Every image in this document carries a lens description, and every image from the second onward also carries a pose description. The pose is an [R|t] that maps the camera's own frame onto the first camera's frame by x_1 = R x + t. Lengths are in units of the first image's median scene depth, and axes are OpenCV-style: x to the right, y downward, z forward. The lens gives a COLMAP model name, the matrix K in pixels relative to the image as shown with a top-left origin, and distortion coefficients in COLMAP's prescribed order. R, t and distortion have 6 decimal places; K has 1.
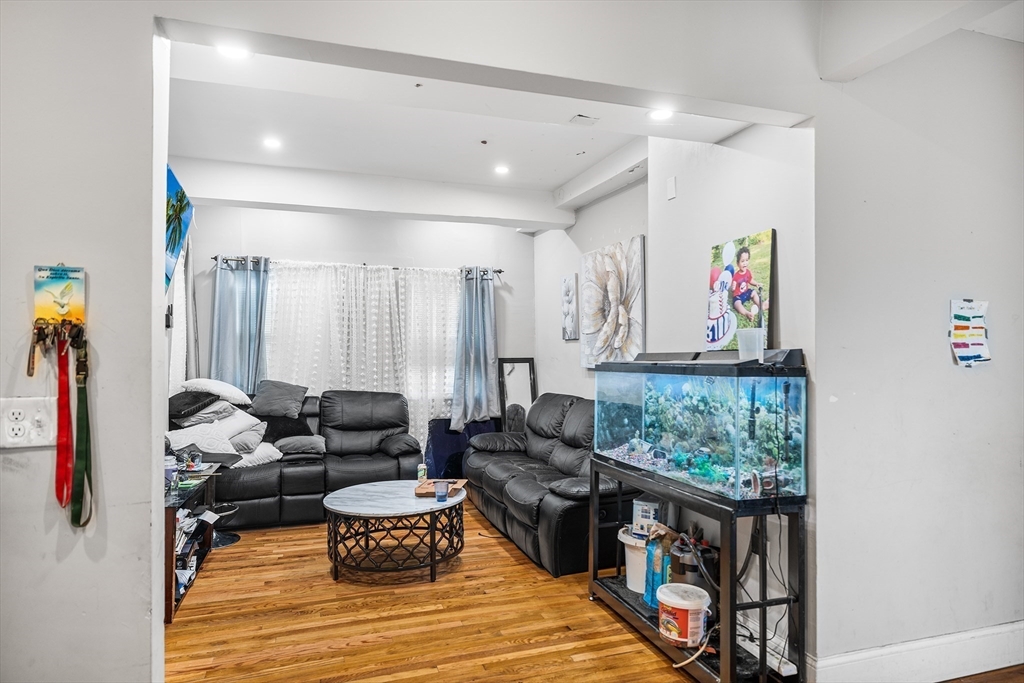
lens RADIAL K [[620.6, 0, 511.3], [0, 620.6, 341.6], [0, 0, 1]] dist [0.000204, 0.000053]
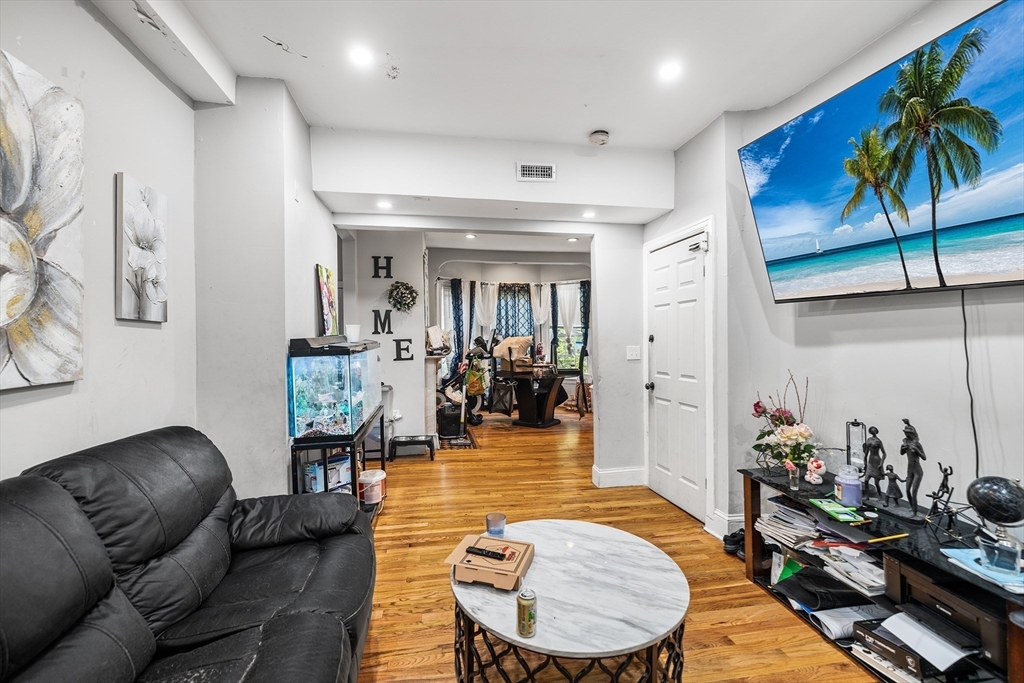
lens RADIAL K [[443.1, 0, 511.1], [0, 443.1, 337.2], [0, 0, 1]] dist [0.000412, 0.000062]
pose [[-0.988966, 0.010523, 0.147769, -0.266321], [0.010216, 0.999944, -0.002835, 0.028630], [-0.147791, -0.001294, -0.989018, 1.922177]]
